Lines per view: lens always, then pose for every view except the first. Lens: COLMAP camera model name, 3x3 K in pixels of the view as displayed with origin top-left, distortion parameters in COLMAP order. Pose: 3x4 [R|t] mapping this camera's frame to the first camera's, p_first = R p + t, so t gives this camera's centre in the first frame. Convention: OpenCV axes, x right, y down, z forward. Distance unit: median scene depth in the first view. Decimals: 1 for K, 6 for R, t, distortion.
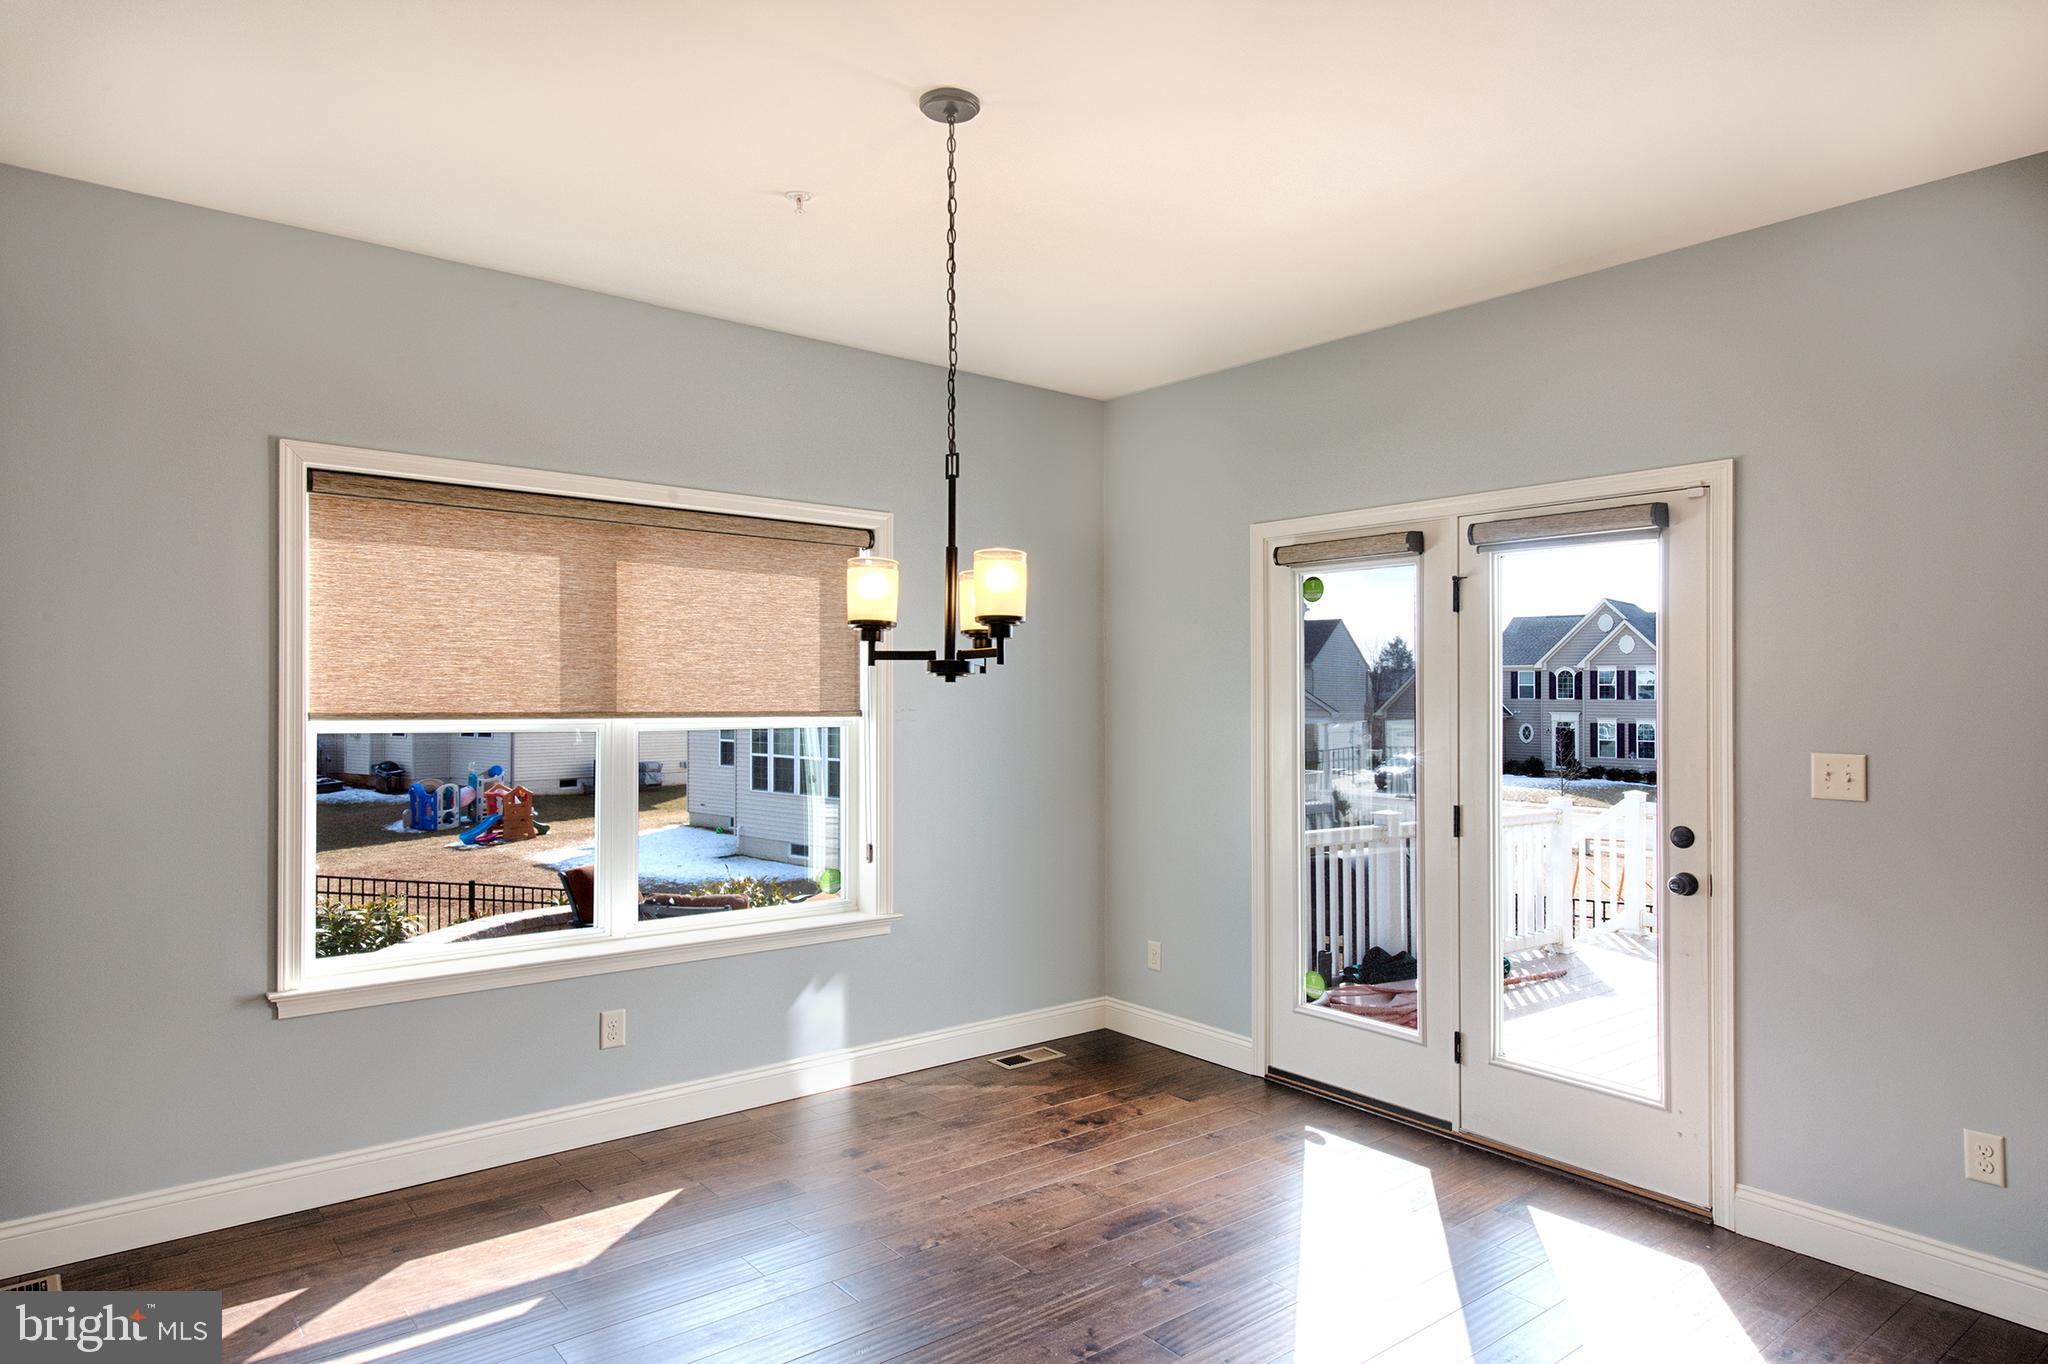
lens RADIAL K [[1170.9, 0, 1022.4], [0, 1170.9, 684.7], [0, 0, 1]] dist [0.031961, -0.003010]
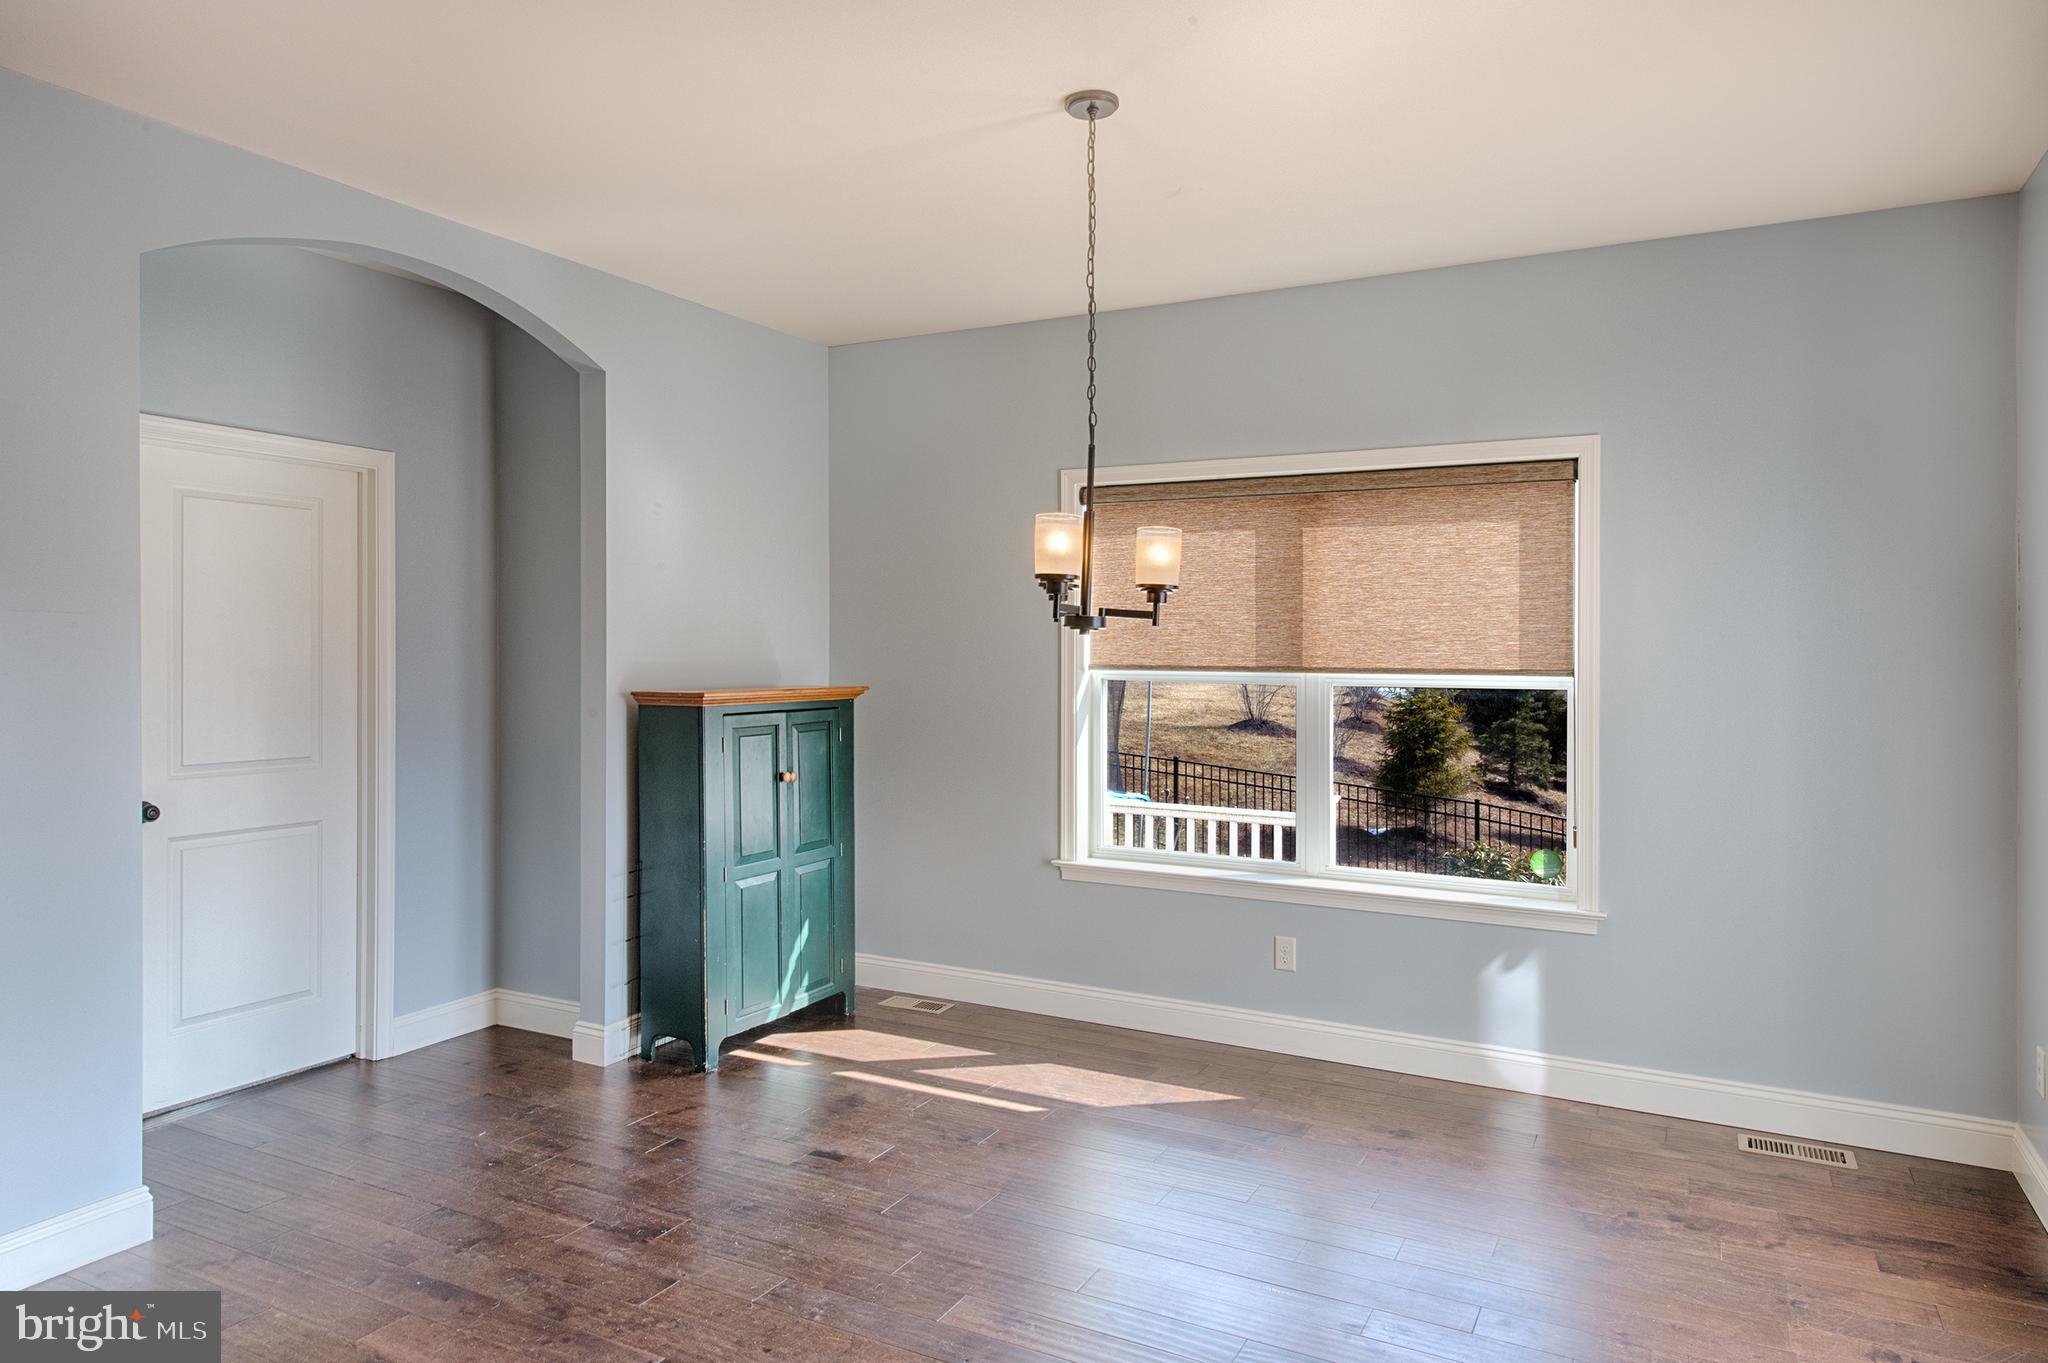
lens RADIAL K [[1188.3, 0, 1016.0], [0, 1188.3, 661.0], [0, 0, 1]] dist [0.014455, 0.001904]
pose [[0.435822, 0.003939, -0.900024, 0.530422], [0.003657, 0.999974, 0.006147, 0.009922], [0.900026, -0.005970, 0.435796, 0.280098]]
